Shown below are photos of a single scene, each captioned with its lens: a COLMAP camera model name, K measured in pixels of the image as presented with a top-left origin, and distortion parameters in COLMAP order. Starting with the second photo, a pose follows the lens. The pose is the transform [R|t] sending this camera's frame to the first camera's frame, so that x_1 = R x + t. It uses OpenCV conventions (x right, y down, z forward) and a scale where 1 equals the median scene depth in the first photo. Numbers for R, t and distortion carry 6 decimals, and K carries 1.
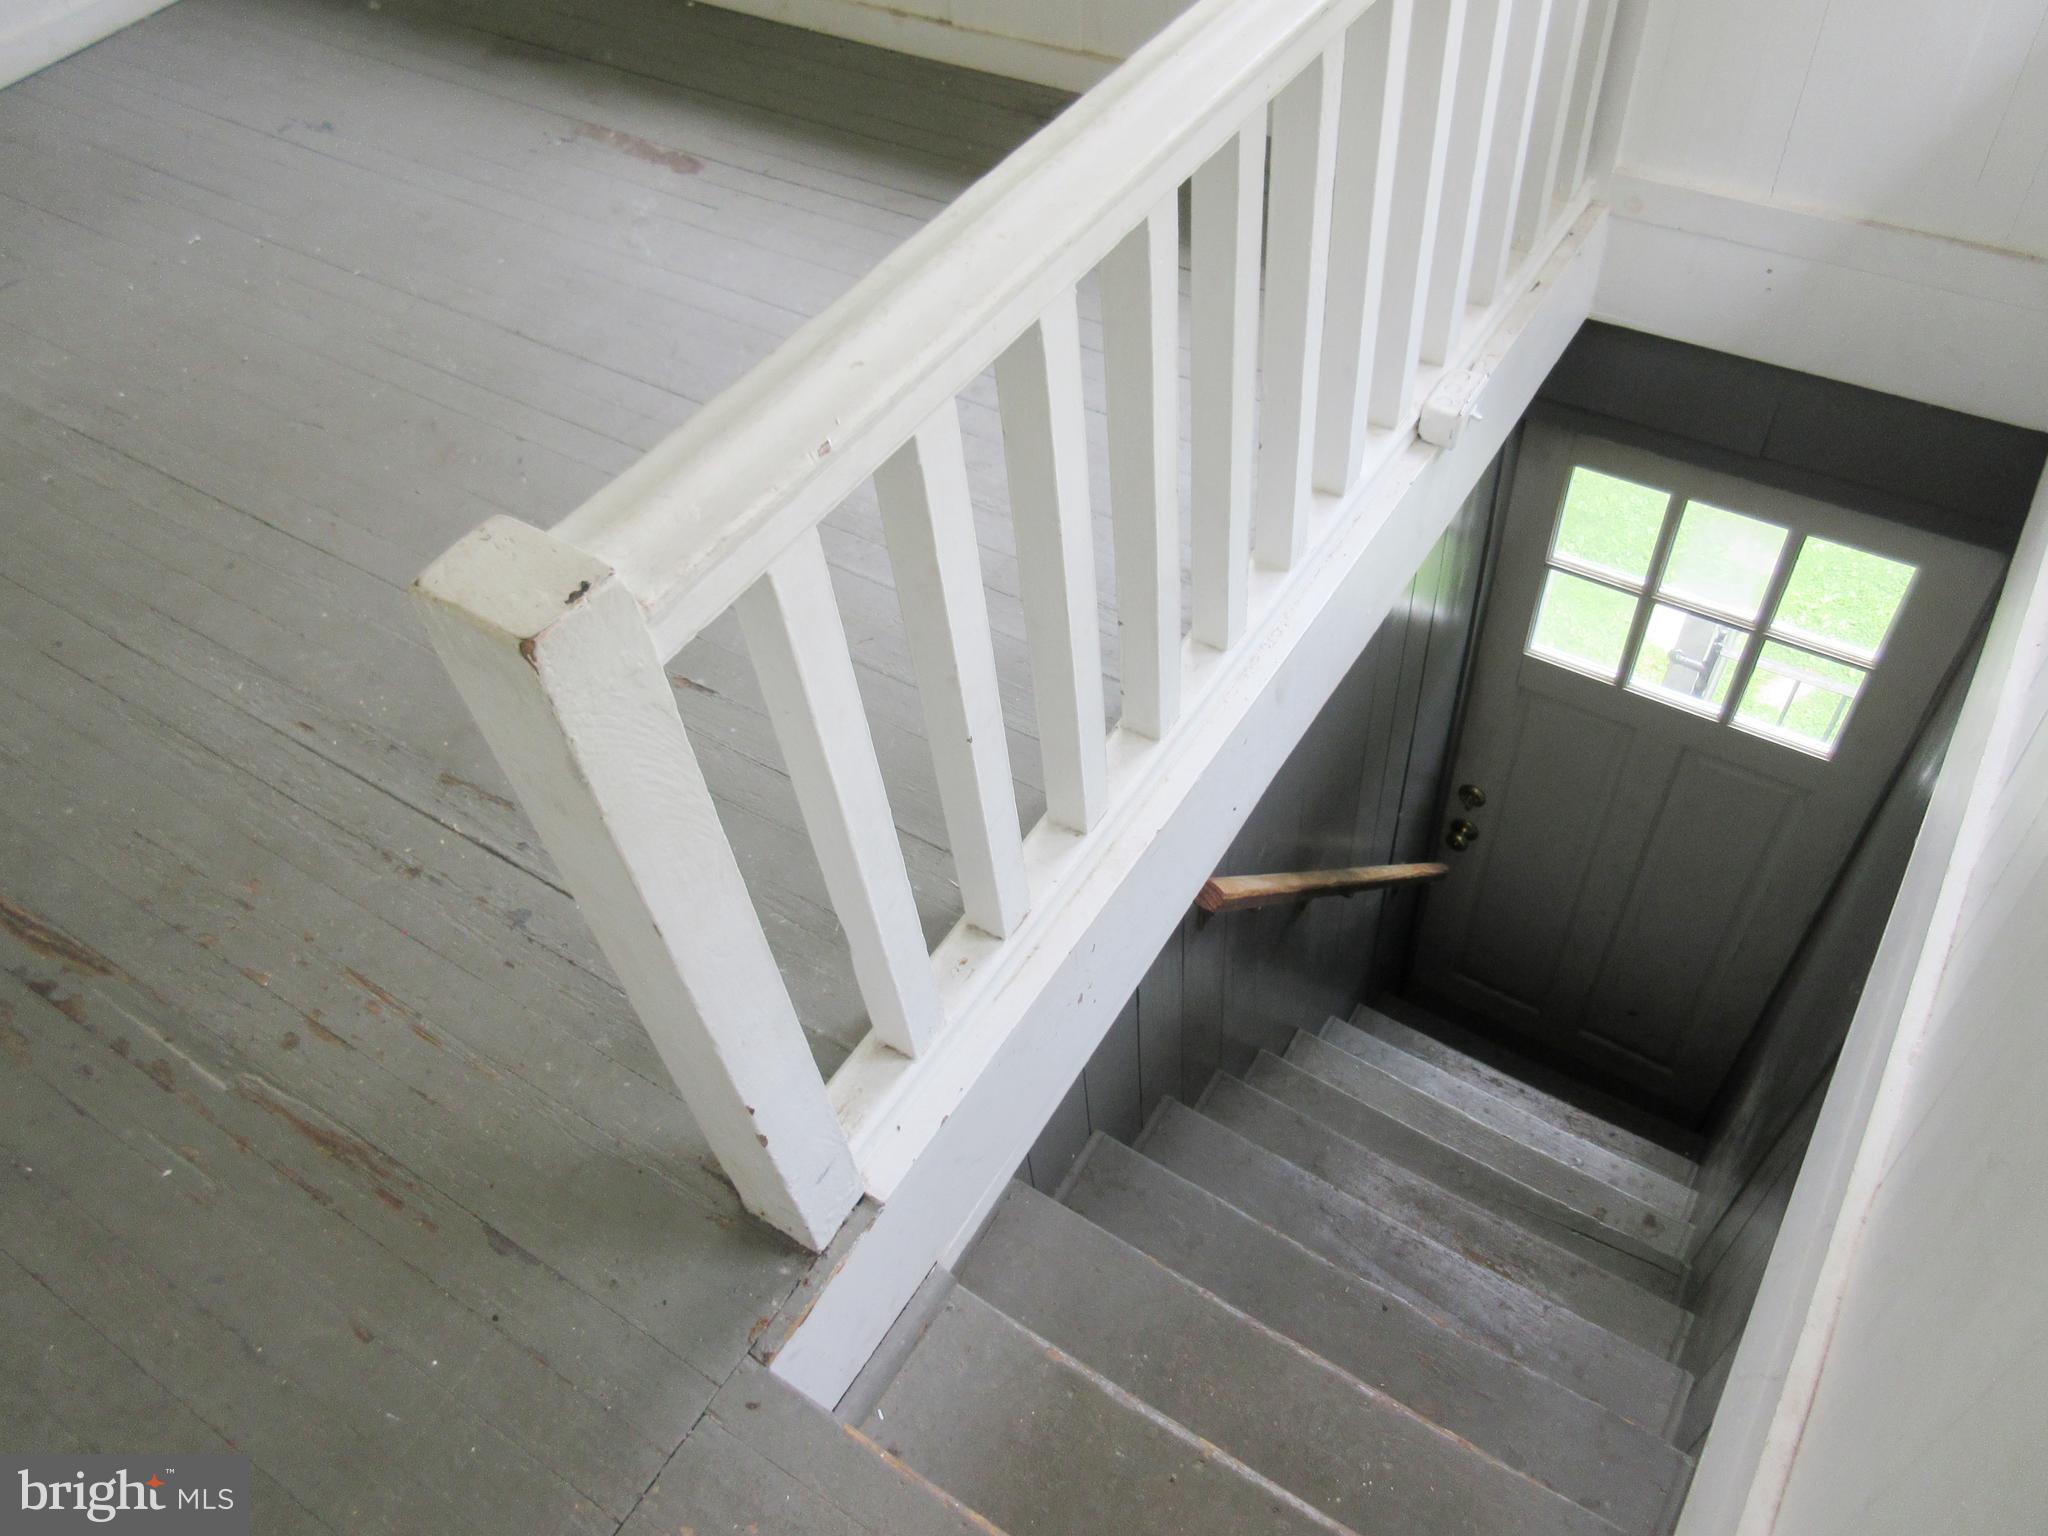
lens RADIAL K [[1506.3, 0, 1025.6], [0, 1506.3, 778.9], [0, 0, 1]] dist [-0.015837, 0.005799]
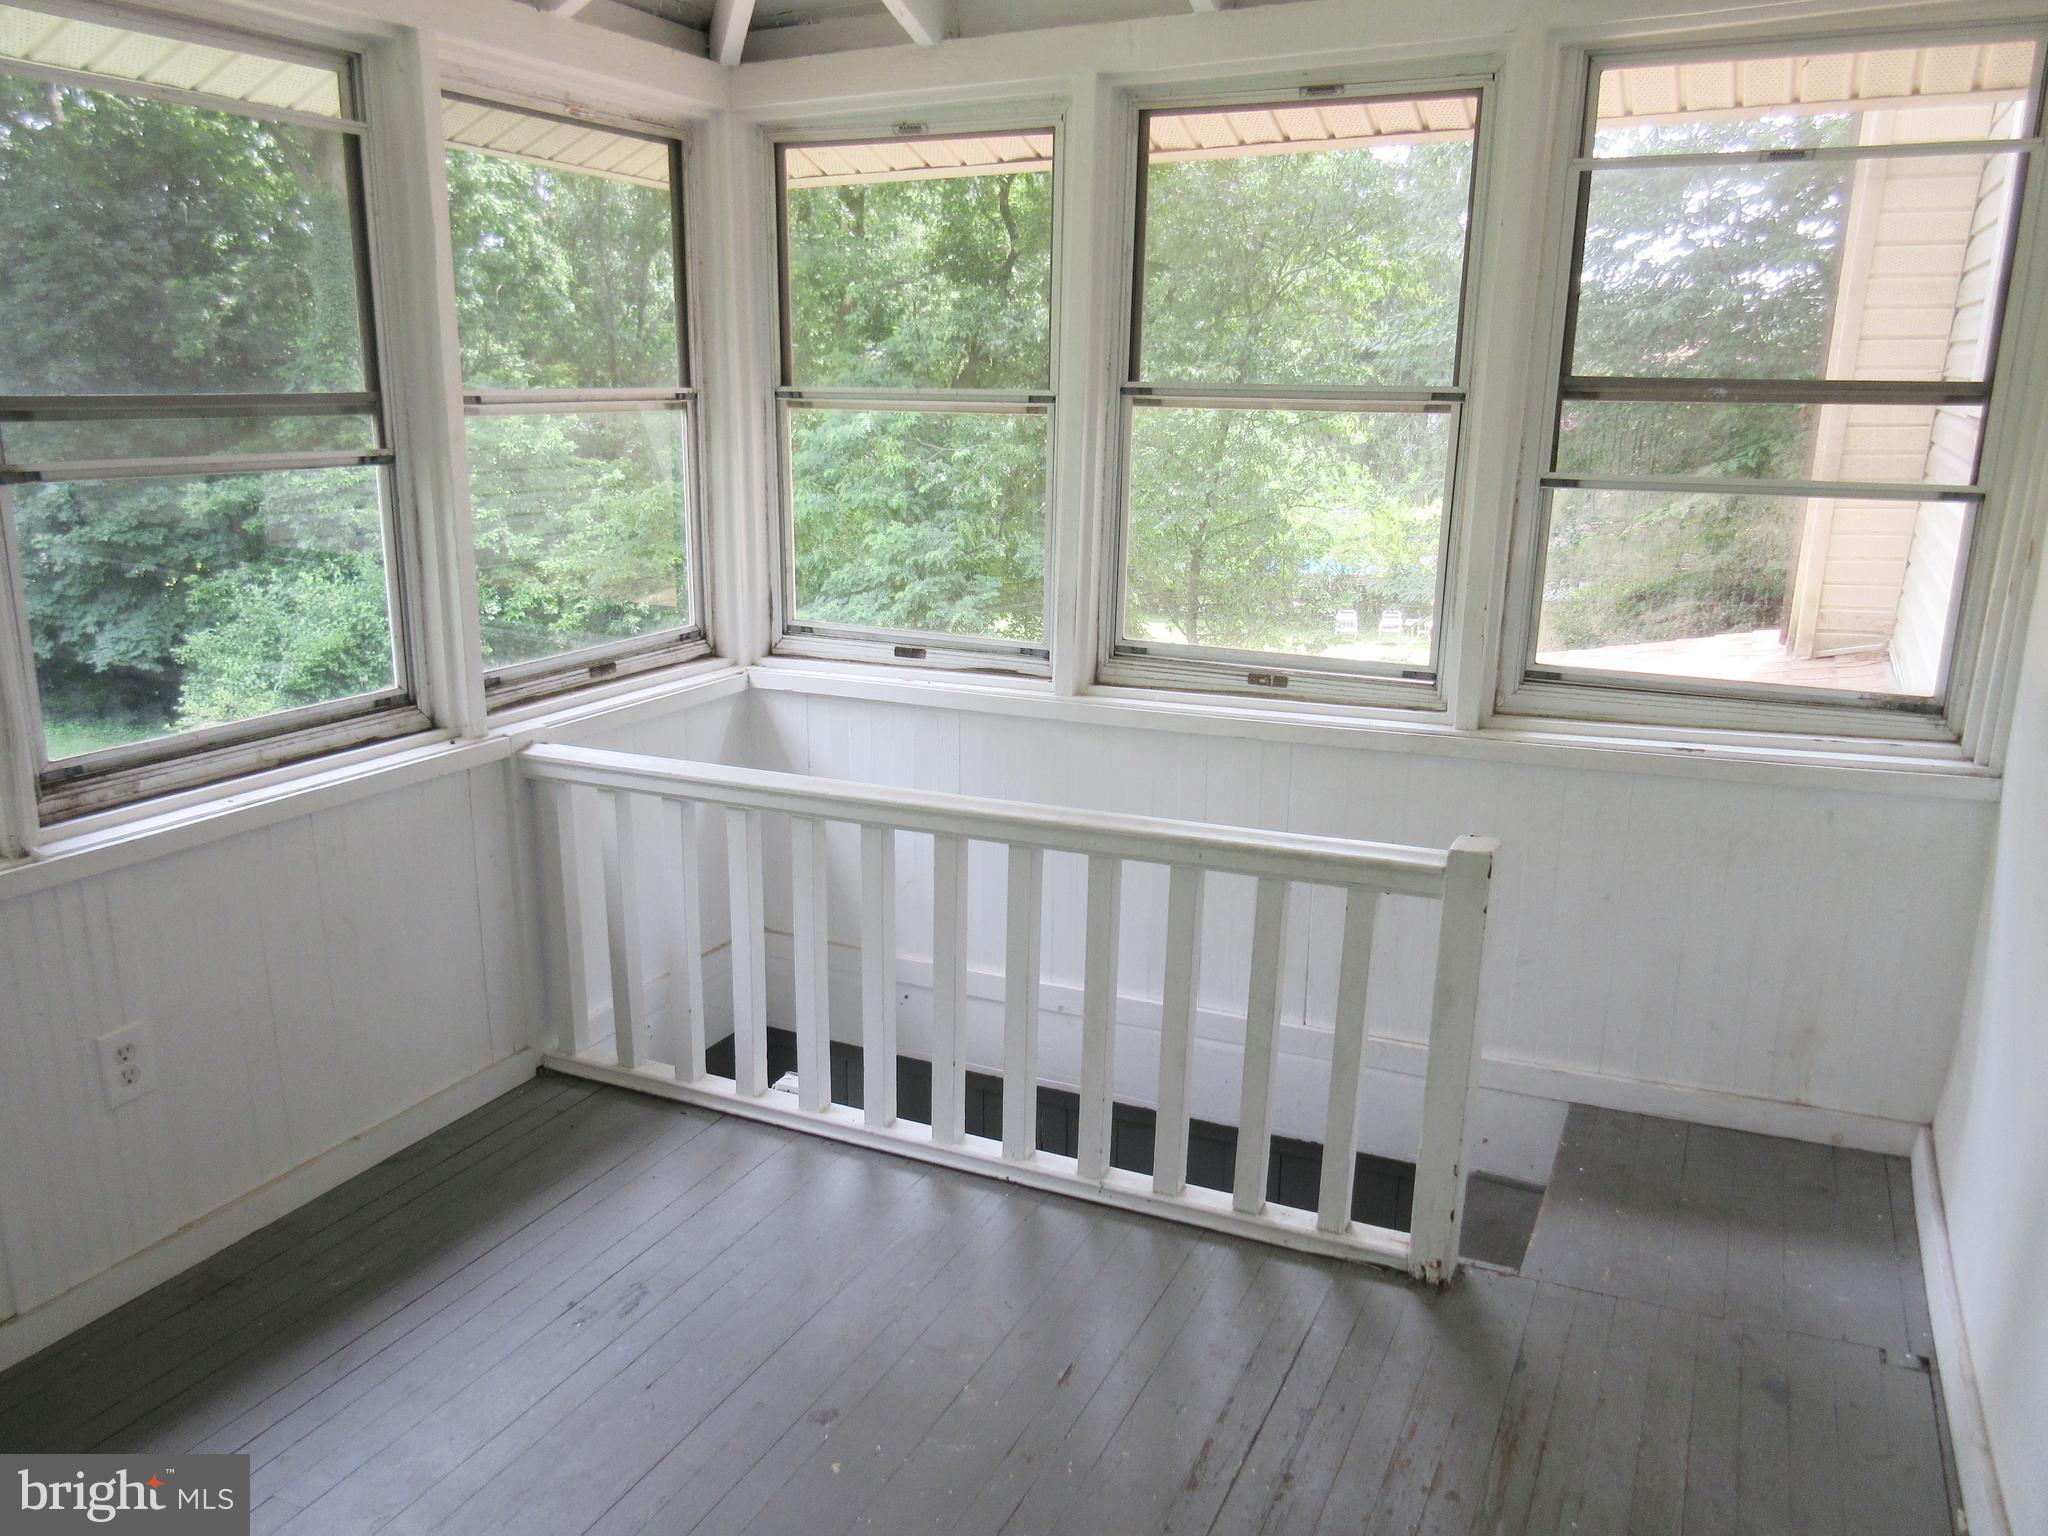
lens RADIAL K [[1506.3, 0, 1010.3], [0, 1506.3, 798.9], [0, 0, 1]] dist [-0.015837, 0.005799]
pose [[-0.111854, -0.198187, 0.973761, -0.897212], [0.764809, 0.608484, 0.211695, -0.439628], [-0.634473, 0.768420, 0.083513, 0.355458]]
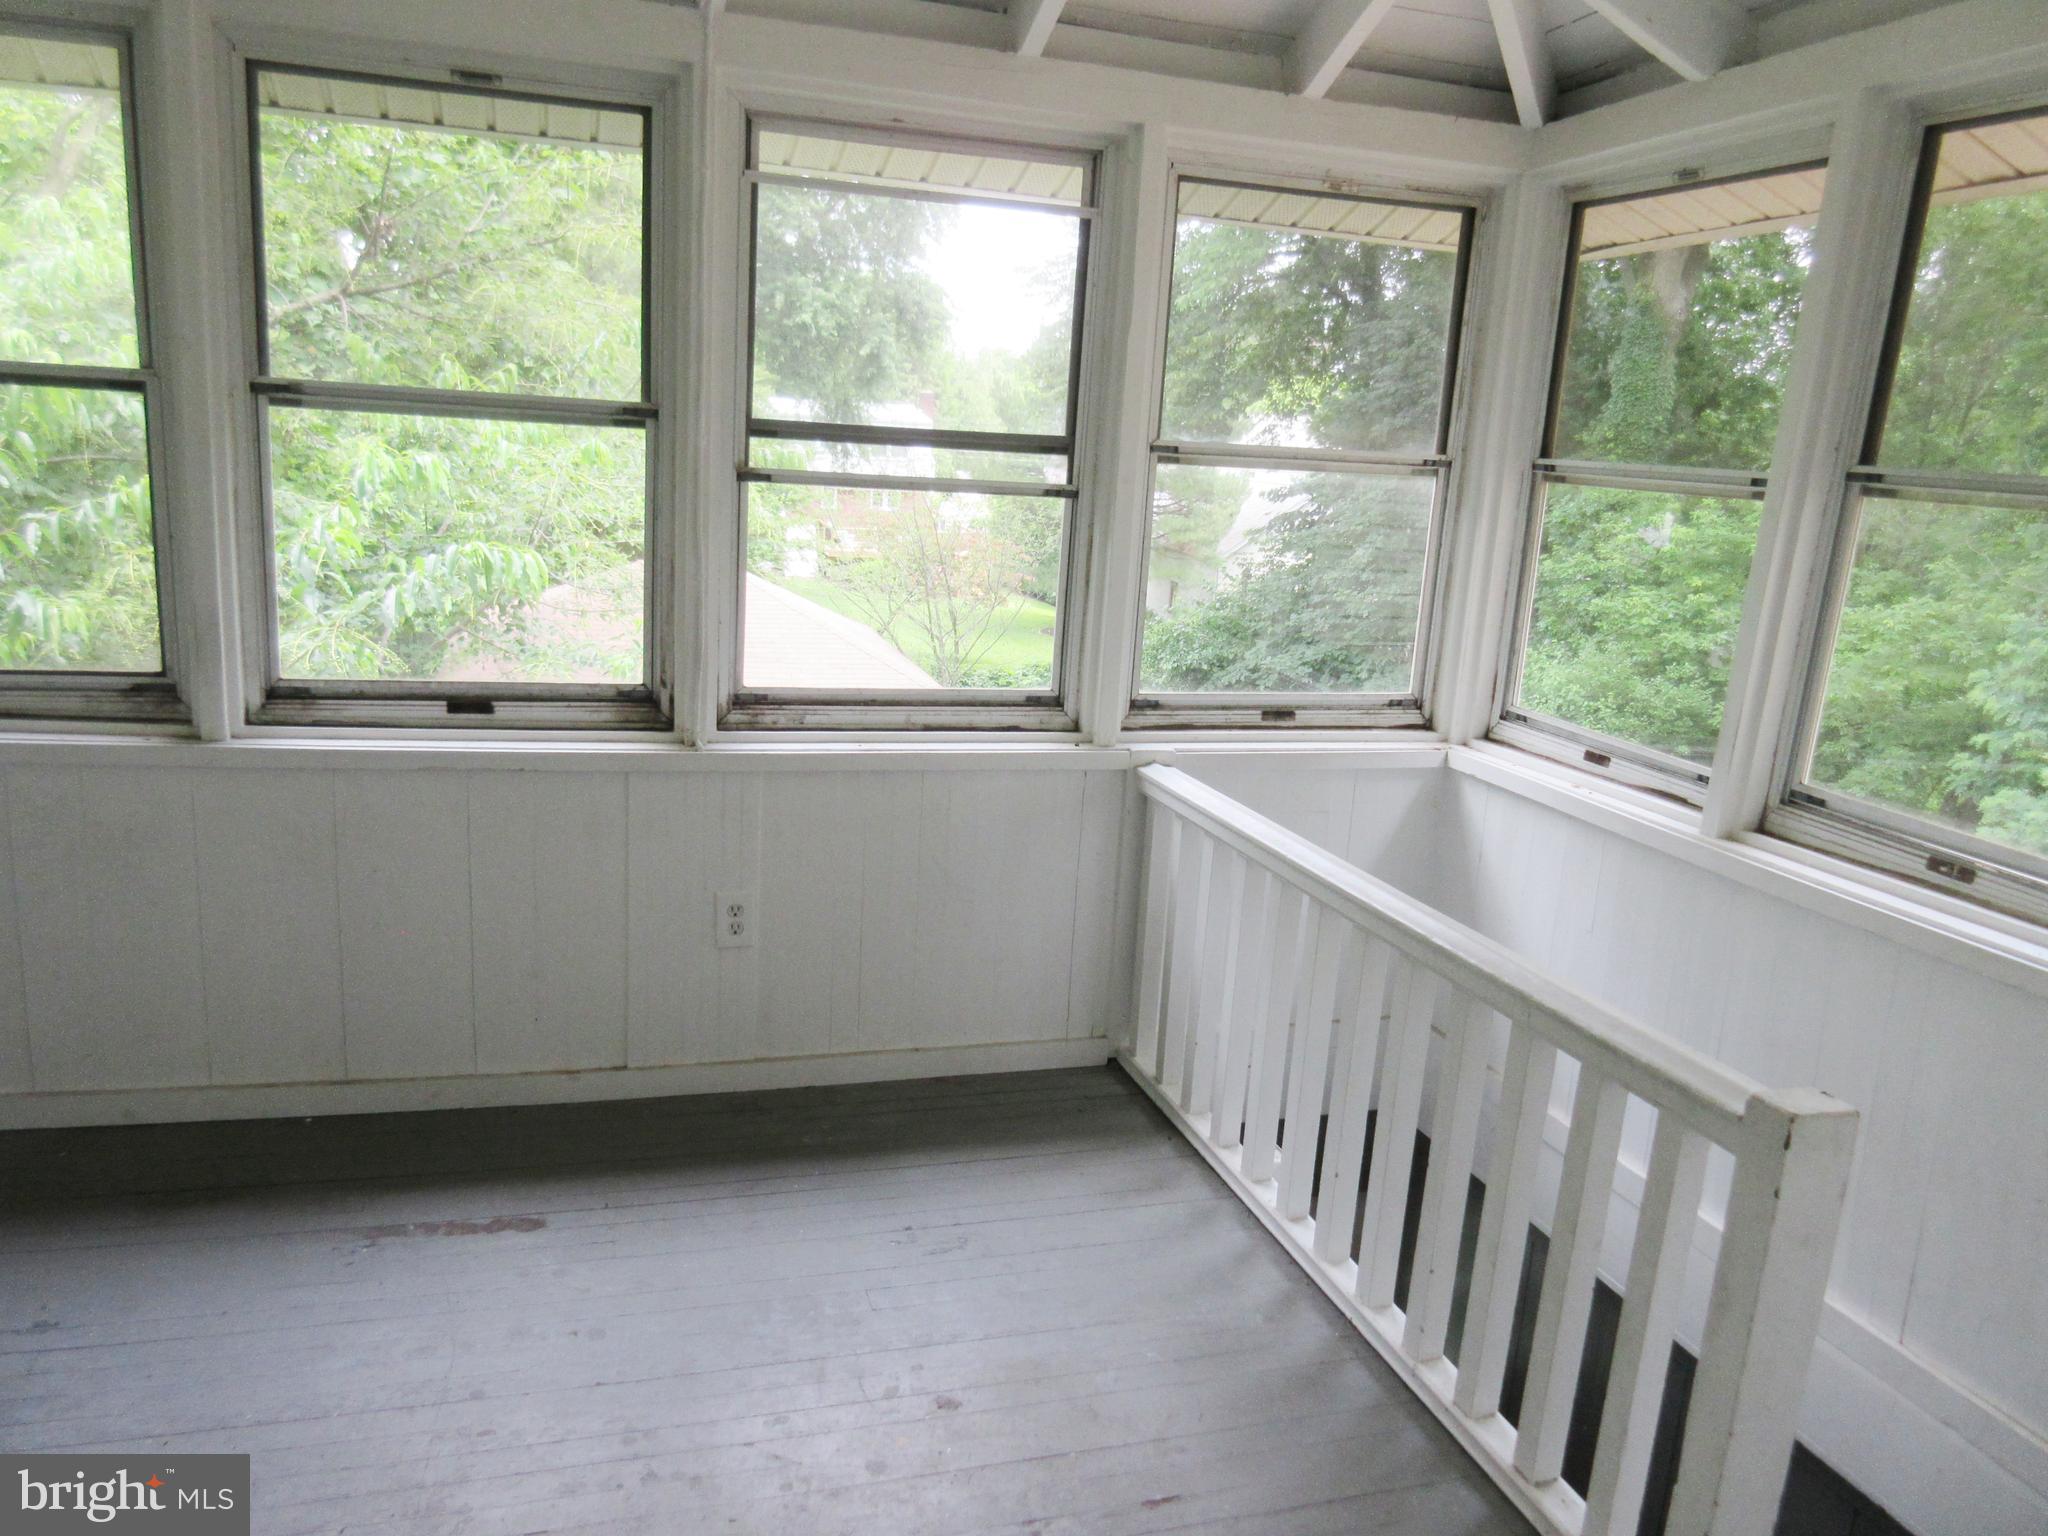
lens RADIAL K [[1506.3, 0, 1020.5], [0, 1506.3, 794.5], [0, 0, 1]] dist [-0.015837, 0.005799]
pose [[0.644612, -0.071629, 0.761147, -0.751211], [0.518397, 0.772710, -0.366311, -0.077338], [-0.561907, 0.630705, 0.535230, 0.057943]]
